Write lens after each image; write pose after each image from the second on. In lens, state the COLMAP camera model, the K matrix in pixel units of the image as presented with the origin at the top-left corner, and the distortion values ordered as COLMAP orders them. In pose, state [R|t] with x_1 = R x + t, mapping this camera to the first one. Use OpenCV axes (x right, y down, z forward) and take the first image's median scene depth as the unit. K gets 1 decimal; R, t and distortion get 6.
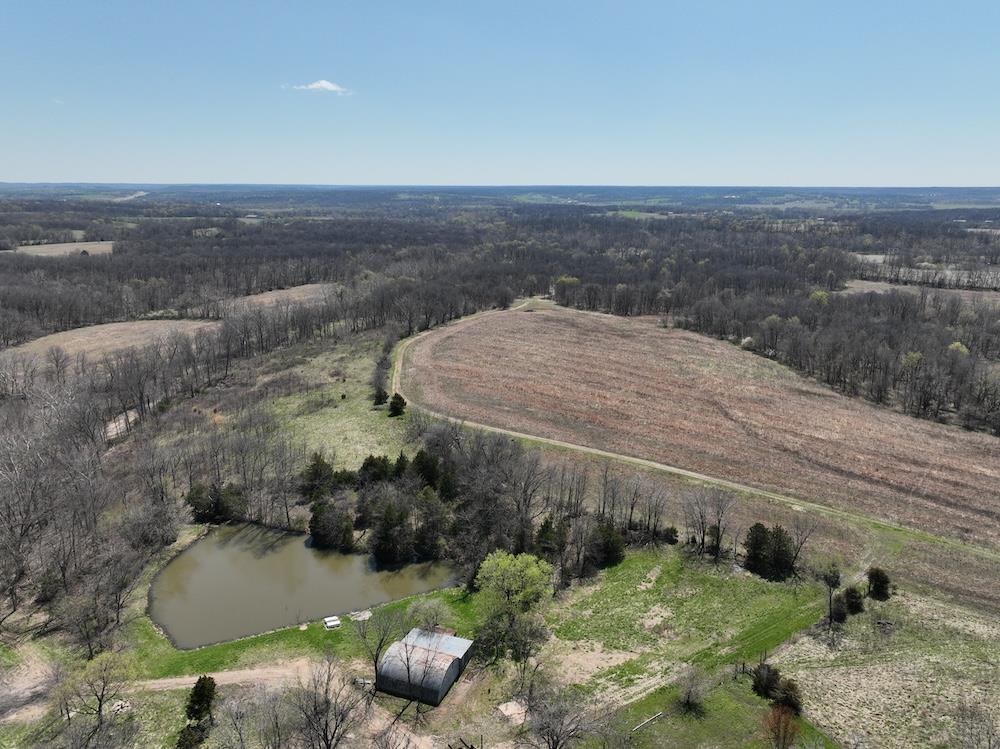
lens RADIAL K [[709.2, 0, 500.0], [0, 709.2, 374.5], [0, 0, 1]] dist [-0.002791, 0.024276]
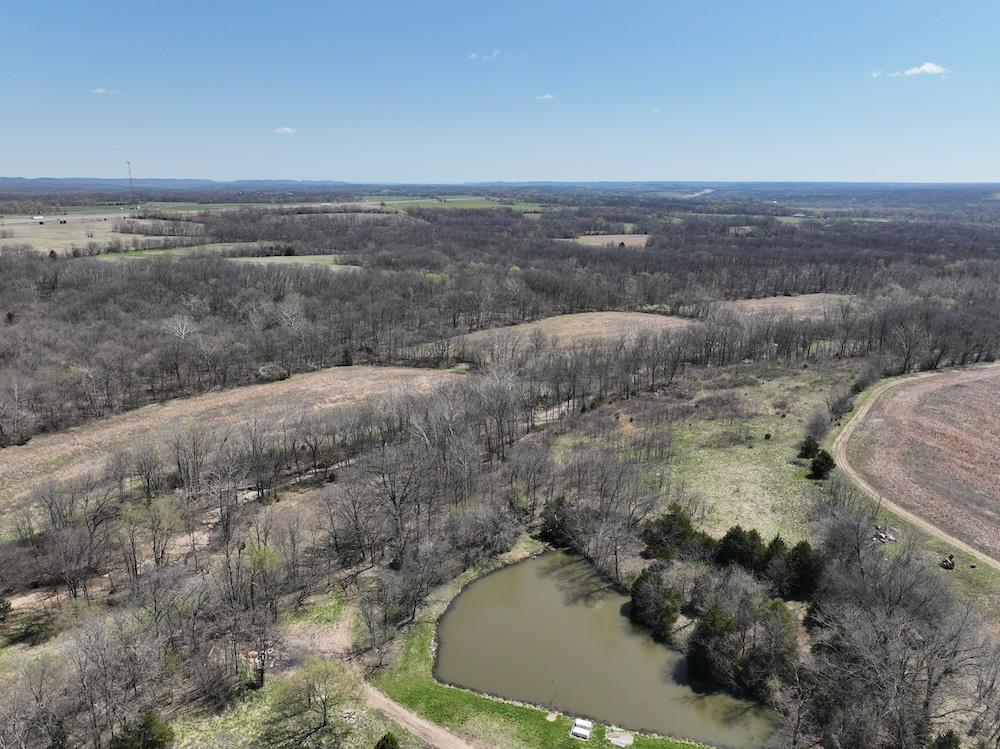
lens RADIAL K [[709.2, 0, 500.0], [0, 709.2, 374.5], [0, 0, 1]] dist [-0.002791, 0.024276]
pose [[0.739579, 0.176980, -0.649385, 0.056750], [-0.175199, 0.982172, 0.068144, -0.031836], [0.649868, 0.063374, 0.757401, 0.122484]]
